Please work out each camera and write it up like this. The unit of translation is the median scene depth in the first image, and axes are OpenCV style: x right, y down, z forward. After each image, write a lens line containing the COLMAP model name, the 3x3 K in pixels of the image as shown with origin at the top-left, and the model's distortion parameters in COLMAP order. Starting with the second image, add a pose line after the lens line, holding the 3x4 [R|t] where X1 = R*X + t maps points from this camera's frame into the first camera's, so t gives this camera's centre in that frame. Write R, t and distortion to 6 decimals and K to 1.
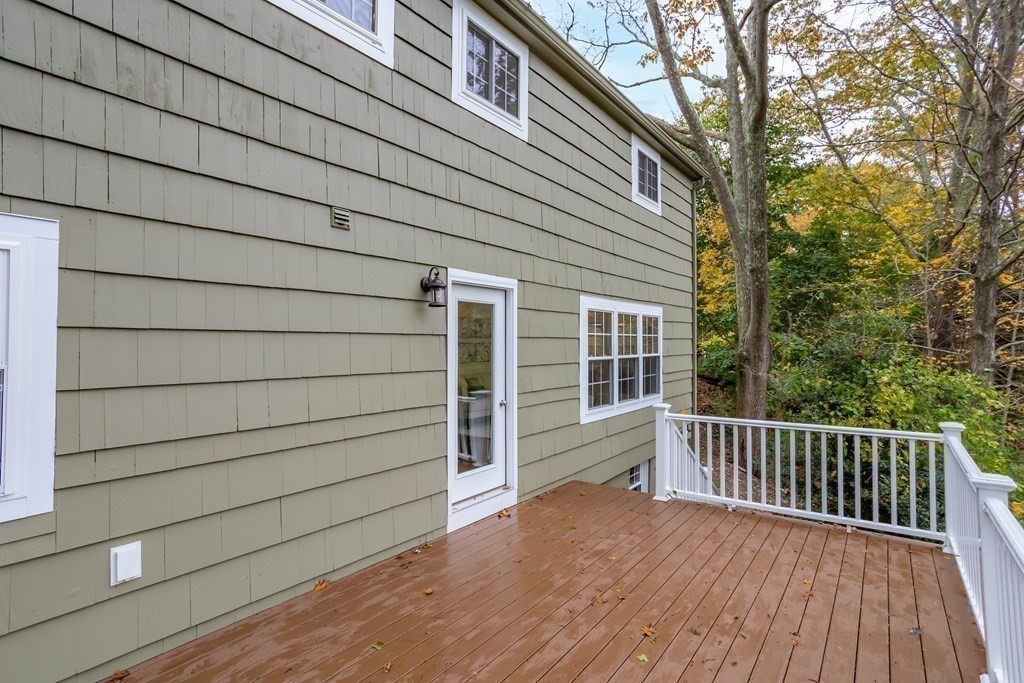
lens RADIAL K [[500.7, 0, 514.7], [0, 500.7, 340.4], [0, 0, 1]] dist [0.020753, 0.000254]
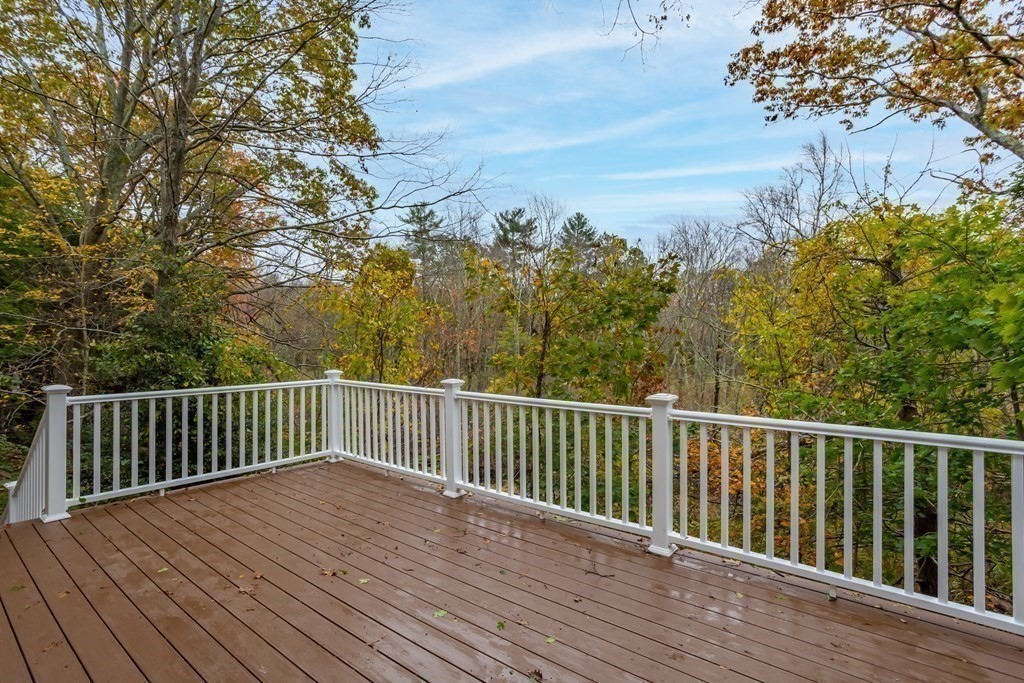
lens RADIAL K [[527.5, 0, 513.5], [0, 527.5, 341.7], [0, 0, 1]] dist [0.005824, 0.000726]
pose [[0.049625, 0.005724, 0.998752, -0.585270], [-0.009770, 0.999939, -0.005245, 0.088894], [-0.998720, -0.009498, 0.049678, 0.441880]]
